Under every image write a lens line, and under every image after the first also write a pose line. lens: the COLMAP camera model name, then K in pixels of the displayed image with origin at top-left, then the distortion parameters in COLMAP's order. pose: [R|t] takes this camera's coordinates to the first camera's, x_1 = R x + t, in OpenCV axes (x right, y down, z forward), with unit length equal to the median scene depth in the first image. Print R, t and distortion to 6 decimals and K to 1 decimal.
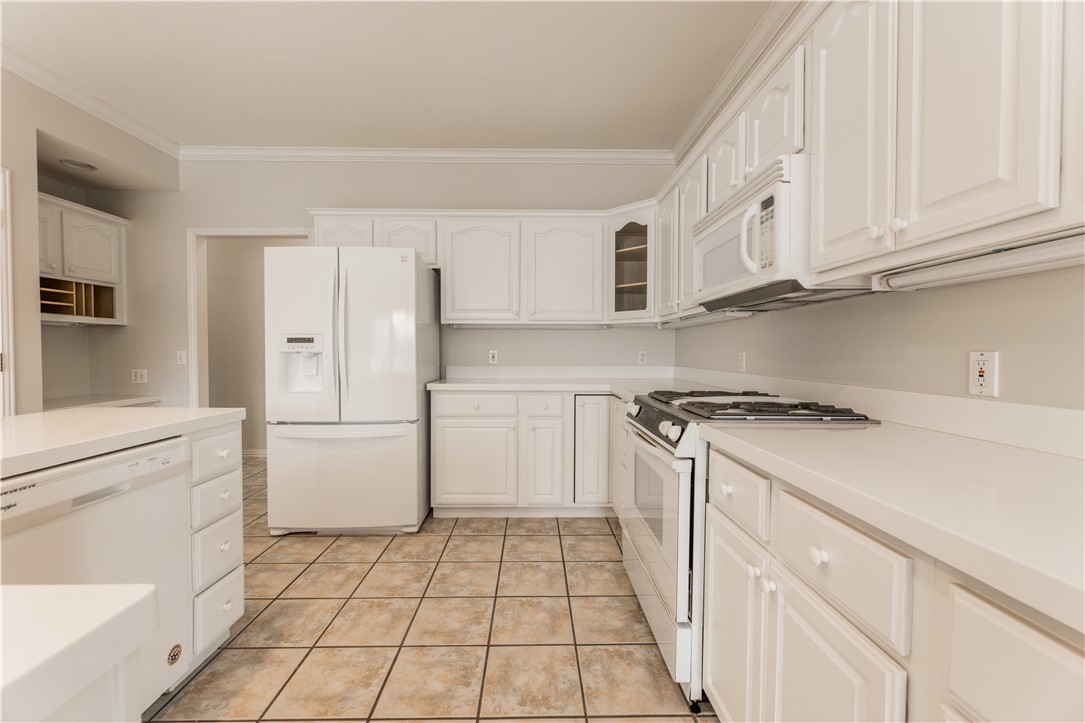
lens RADIAL K [[440.0, 0, 542.0], [0, 440.0, 357.1], [0, 0, 1]] dist [-0.004145, 0.000038]
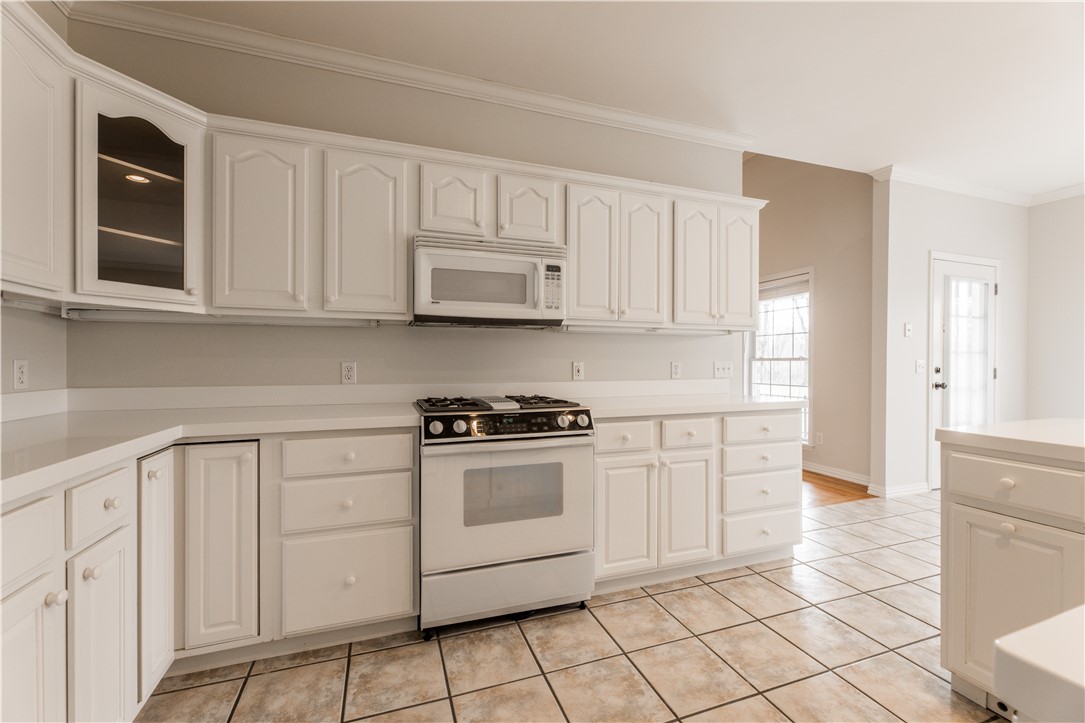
lens RADIAL K [[440.0, 0, 540.2], [0, 440.0, 359.1], [0, 0, 1]] dist [-0.004145, 0.000038]
pose [[-0.303579, -0.002175, 0.952804, -0.510258], [0.009054, 0.999946, 0.005167, -0.017439], [-0.952763, 0.010196, -0.303543, 0.798891]]
